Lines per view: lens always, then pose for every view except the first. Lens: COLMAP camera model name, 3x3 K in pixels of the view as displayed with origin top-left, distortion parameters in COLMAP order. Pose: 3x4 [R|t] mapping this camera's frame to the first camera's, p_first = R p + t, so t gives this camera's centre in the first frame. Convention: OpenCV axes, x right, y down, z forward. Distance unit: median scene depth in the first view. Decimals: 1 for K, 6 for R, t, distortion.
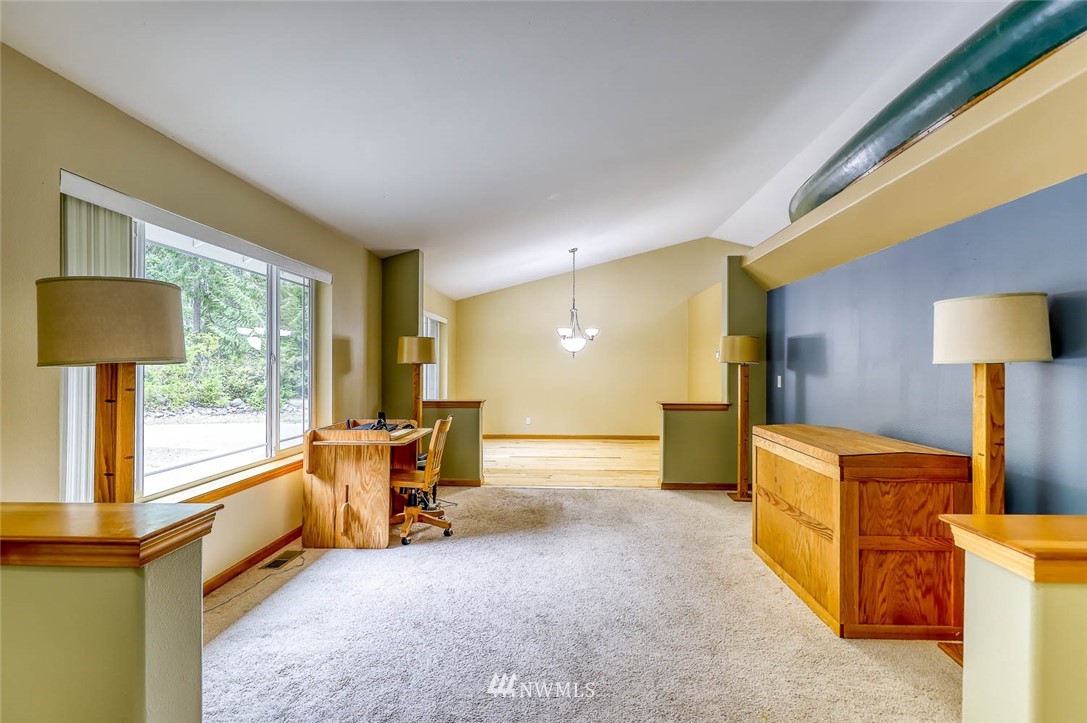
lens RADIAL K [[536.3, 0, 547.7], [0, 536.3, 364.2], [0, 0, 1]] dist [0.006647, 0.000326]
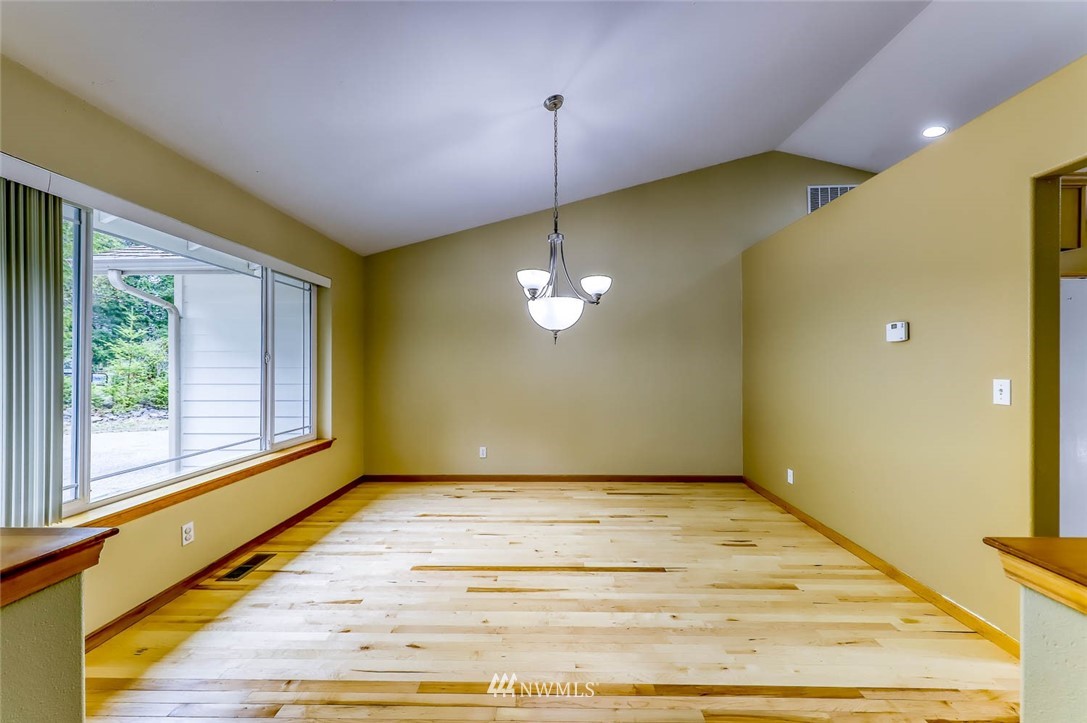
lens RADIAL K [[404.9, 0, 539.0], [0, 404.9, 363.8], [0, 0, 1]] dist [-0.001454, 0.000015]
pose [[0.999868, 0.002772, 0.015993, 0.012917], [-0.002786, 0.999996, 0.000873, 0.002114], [-0.015990, -0.000917, 0.999872, 0.290625]]
